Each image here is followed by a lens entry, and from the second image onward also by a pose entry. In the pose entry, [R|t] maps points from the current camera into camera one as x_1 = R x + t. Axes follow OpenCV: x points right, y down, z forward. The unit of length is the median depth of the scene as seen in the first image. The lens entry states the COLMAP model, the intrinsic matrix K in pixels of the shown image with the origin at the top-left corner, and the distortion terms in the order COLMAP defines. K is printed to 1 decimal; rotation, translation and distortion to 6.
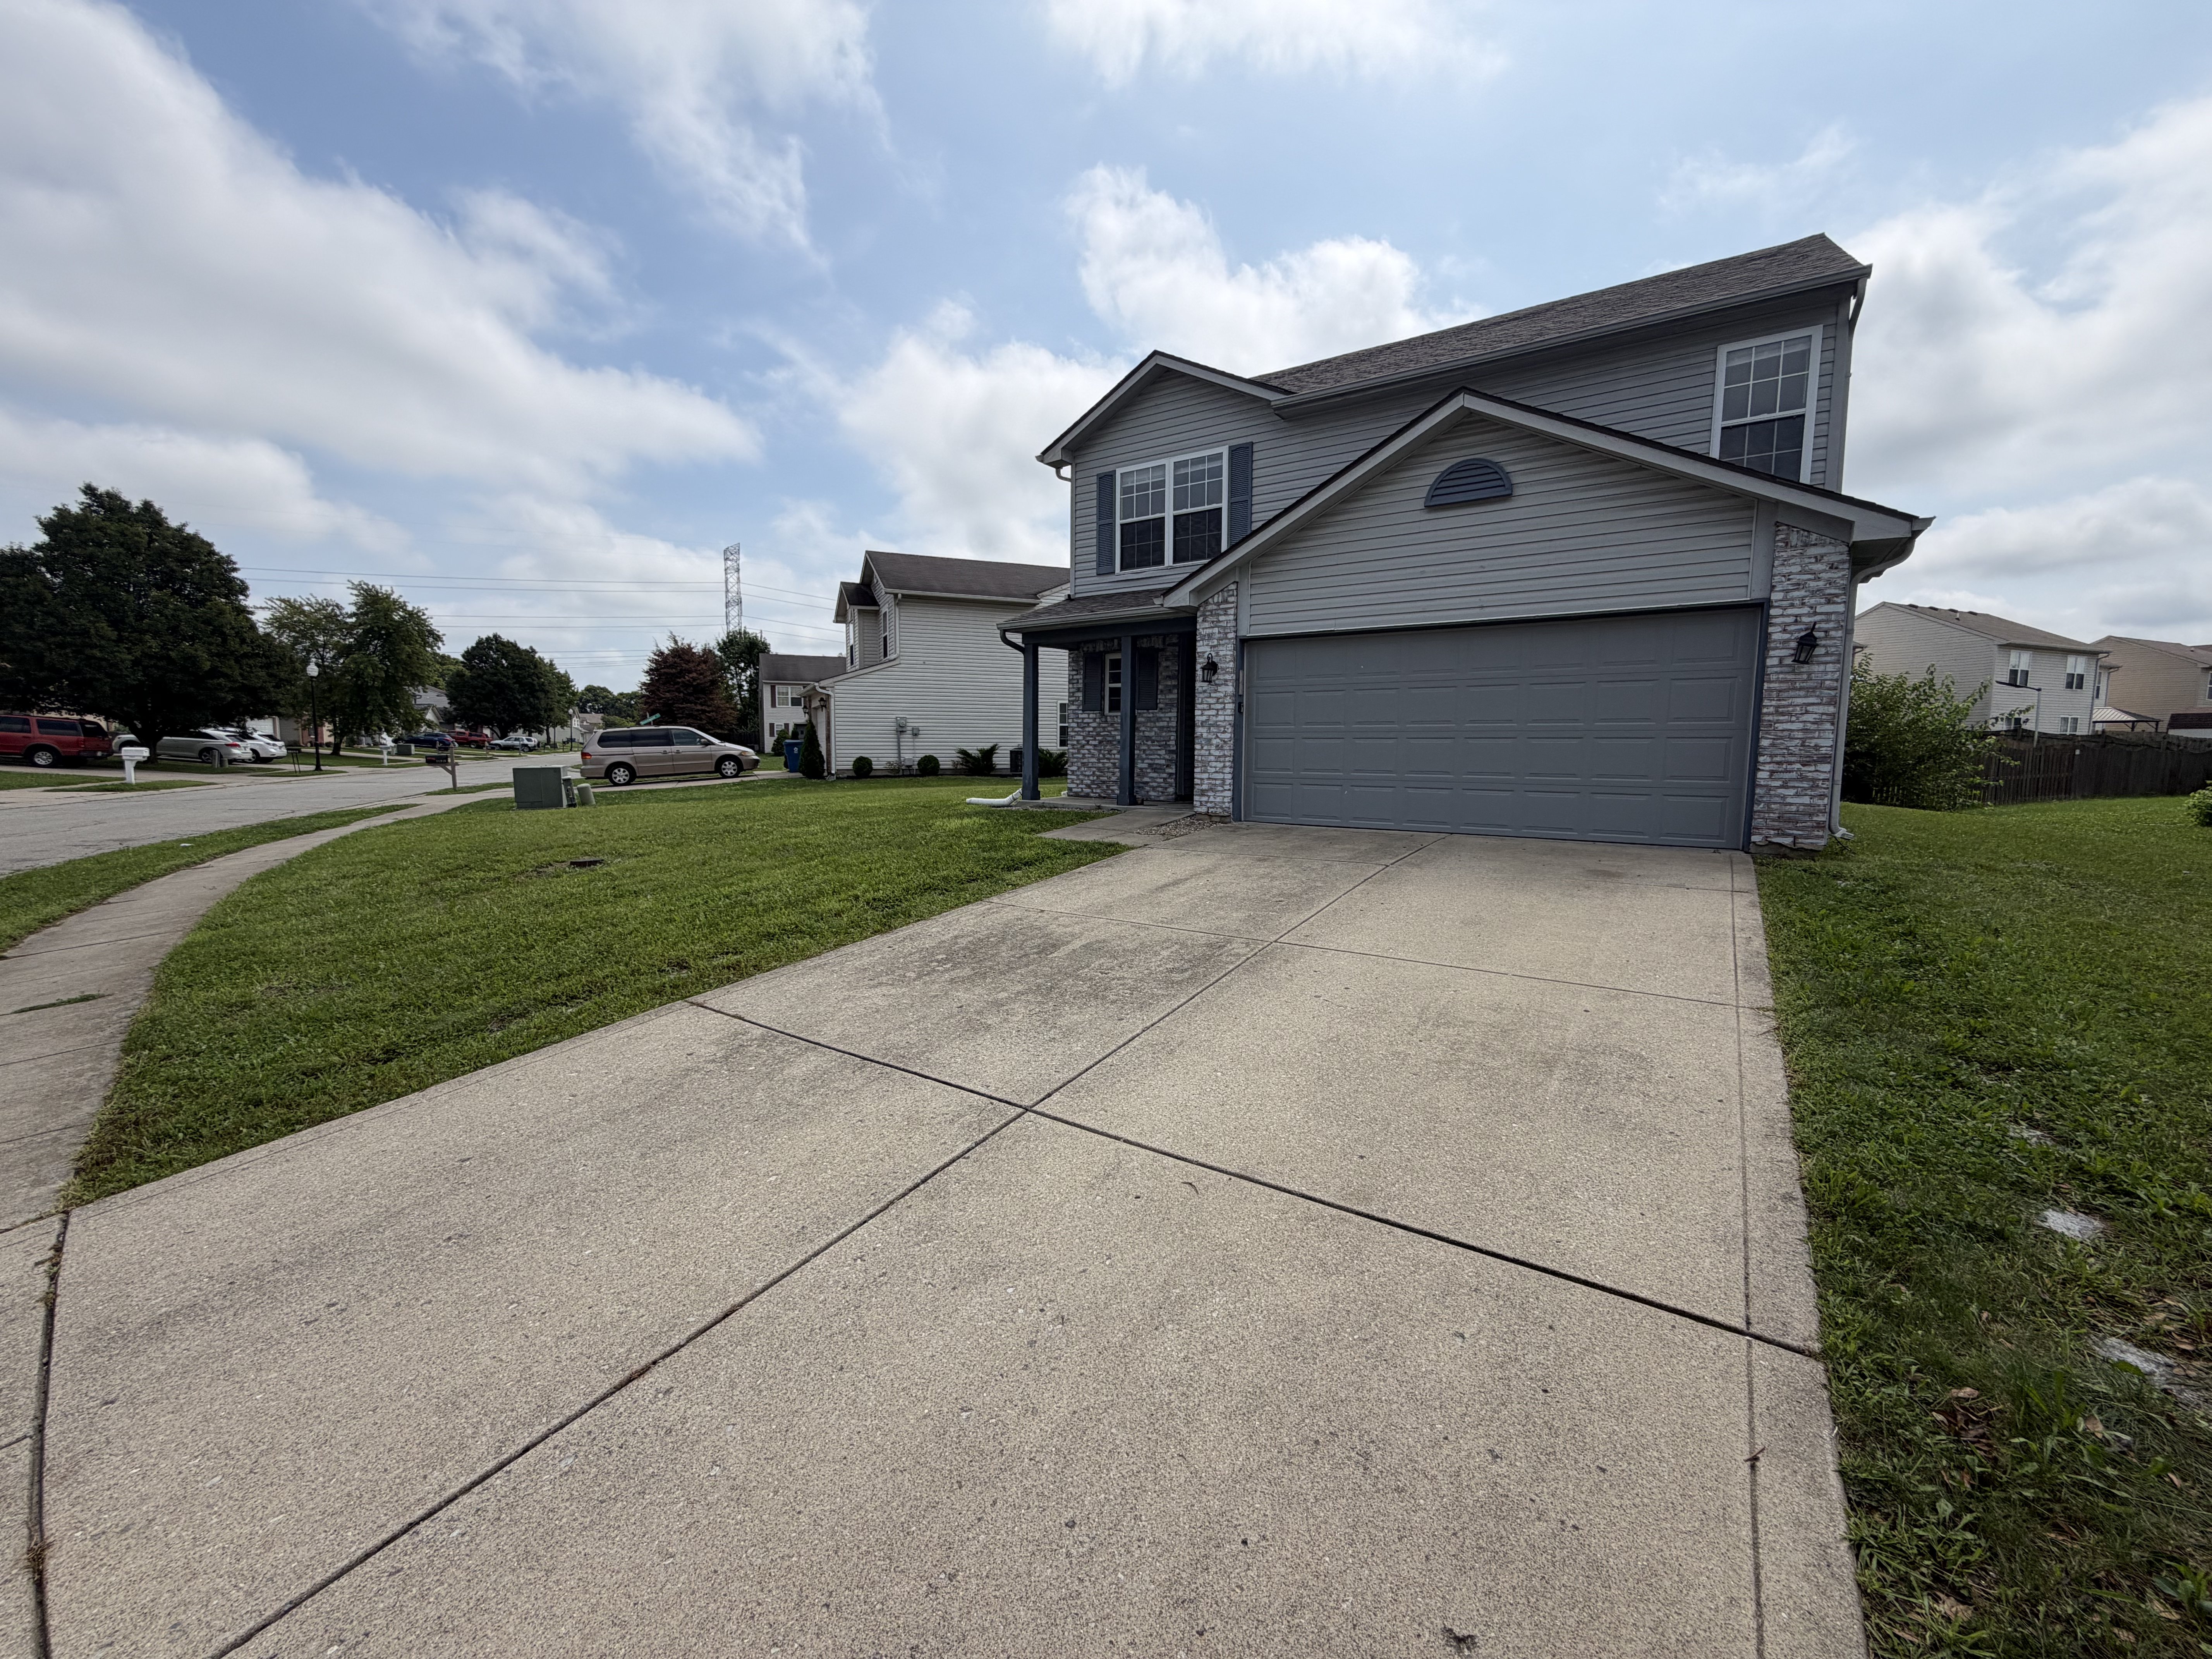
lens RADIAL K [[885.1, 0, 1099.5], [0, 885.1, 821.1], [0, 0, 1]] dist [-0.001524, 0.000723]
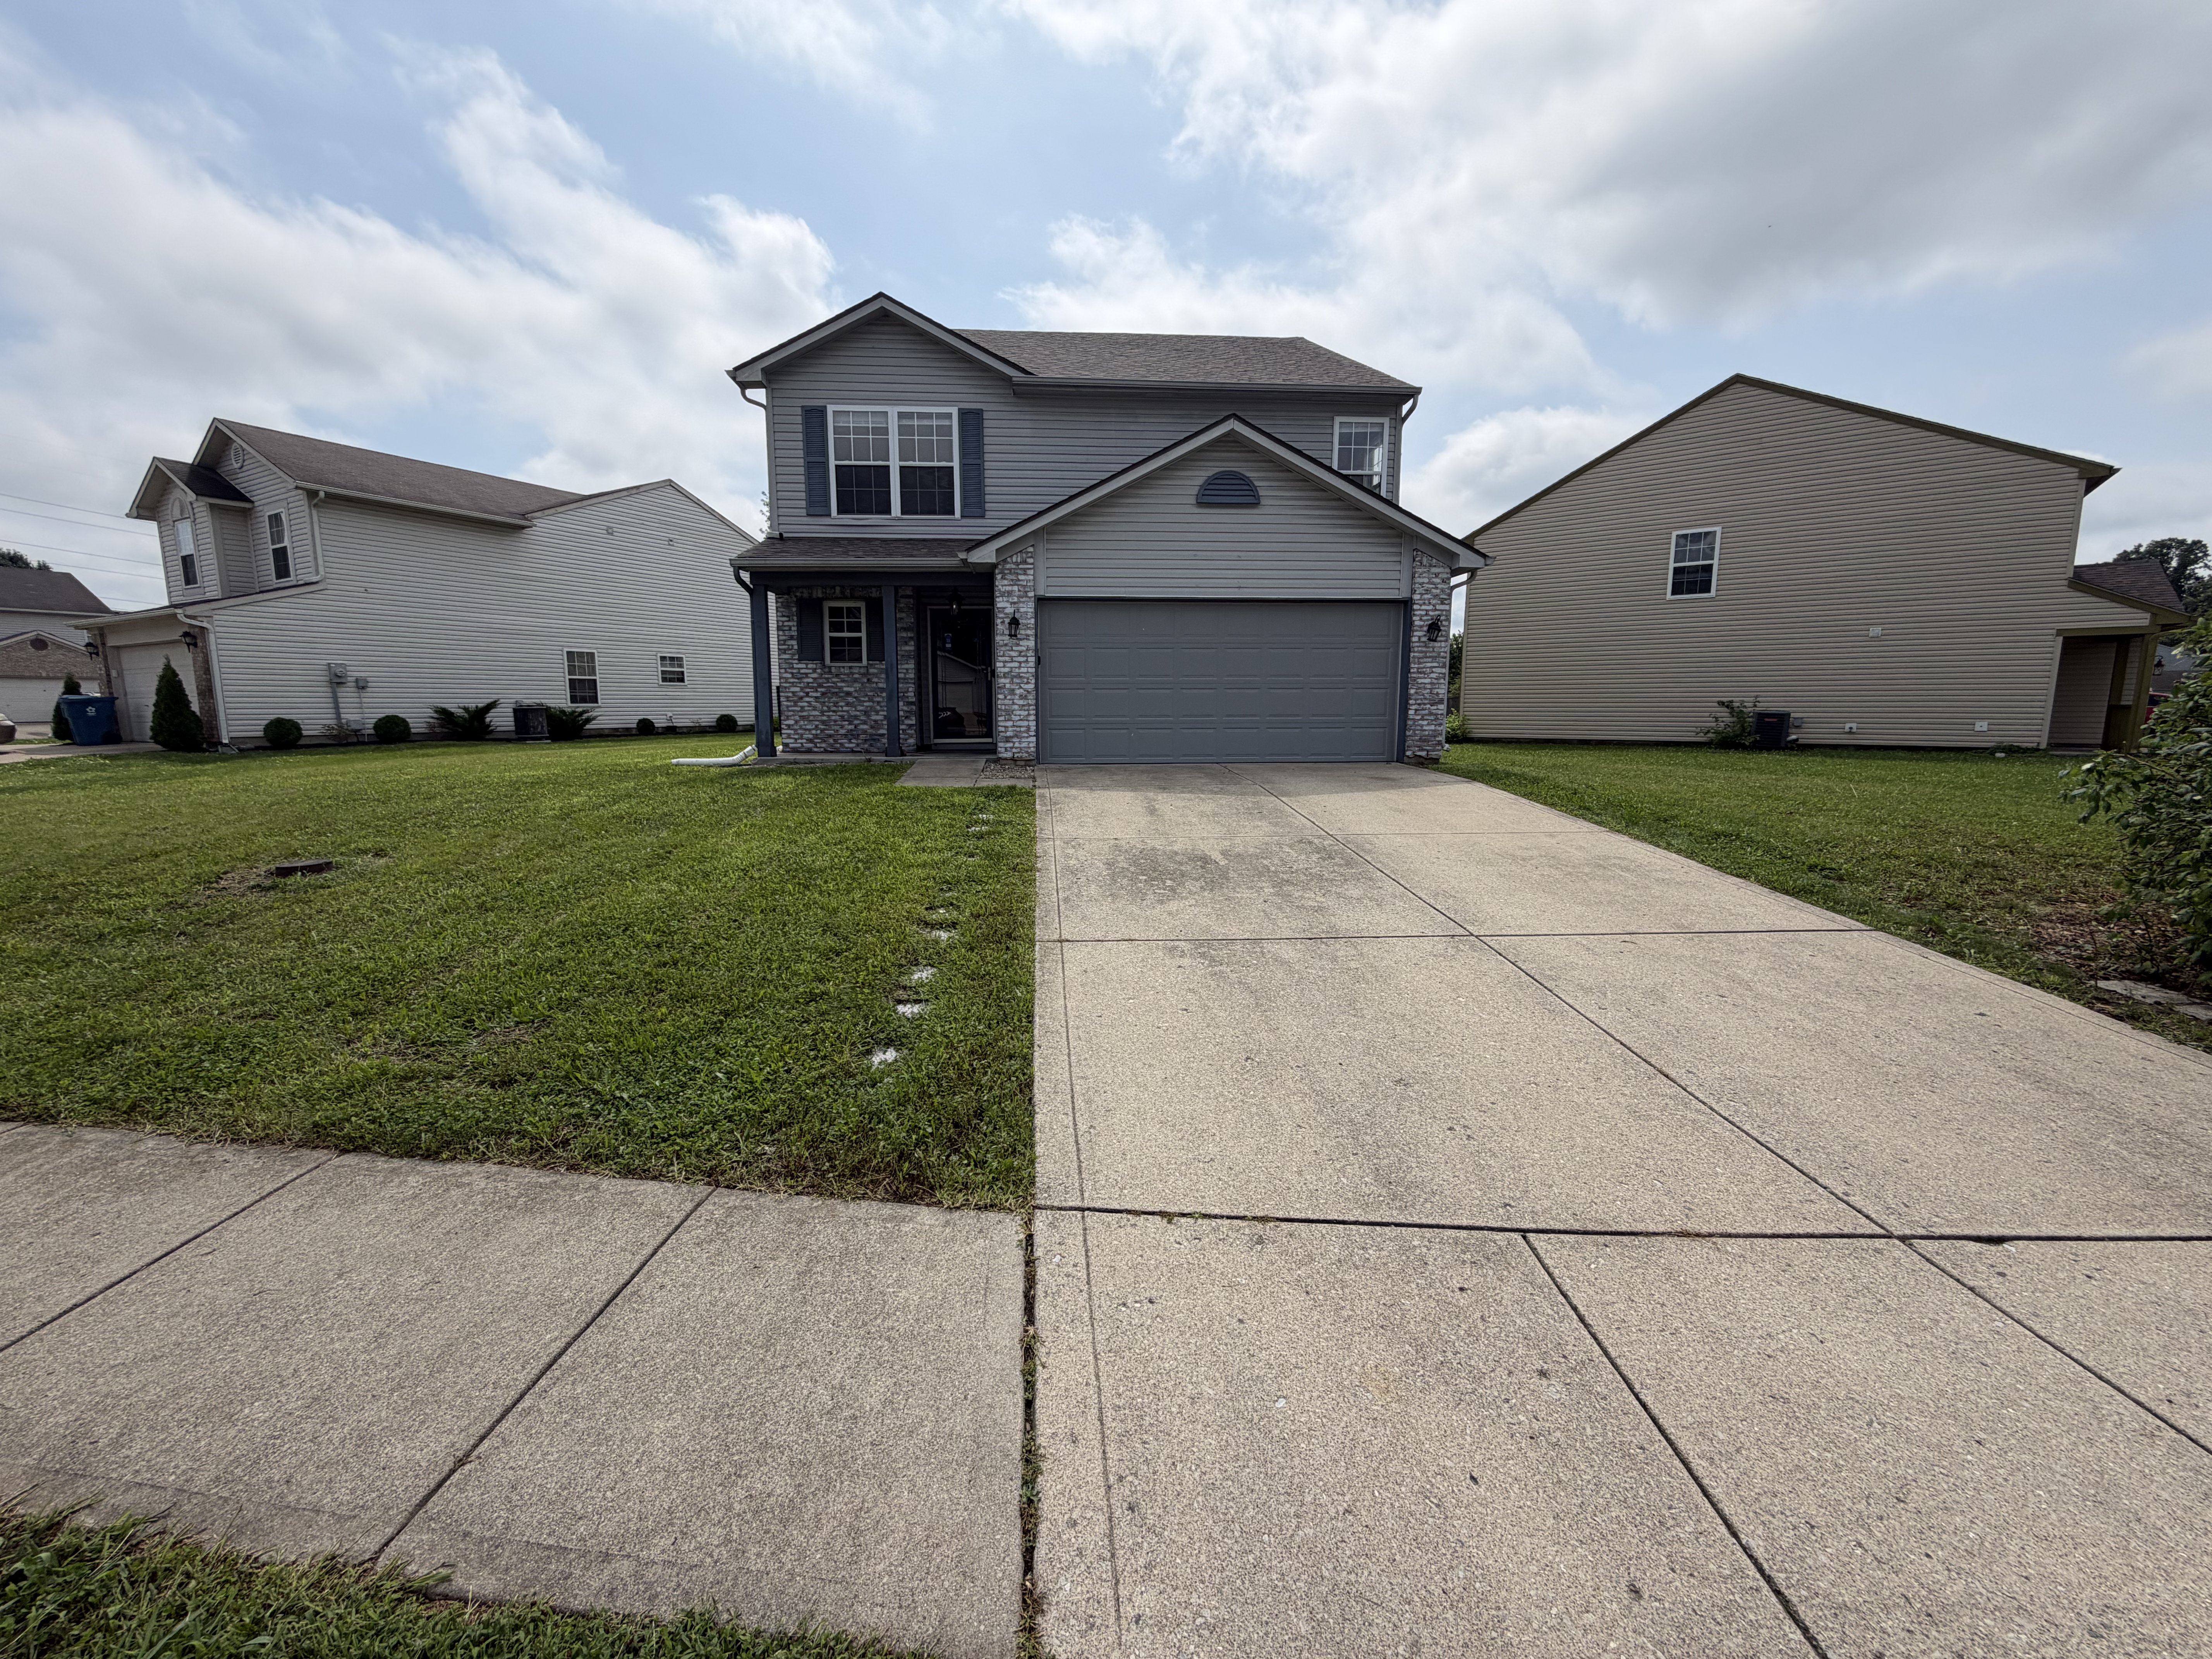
lens RADIAL K [[885.1, 0, 1092.3], [0, 885.1, 823.4], [0, 0, 1]] dist [-0.001524, 0.000723]
pose [[0.783834, -0.088768, 0.614593, -0.476330], [0.058587, 0.995887, 0.069120, 0.001846], [-0.618201, -0.018171, 0.785810, 0.083155]]
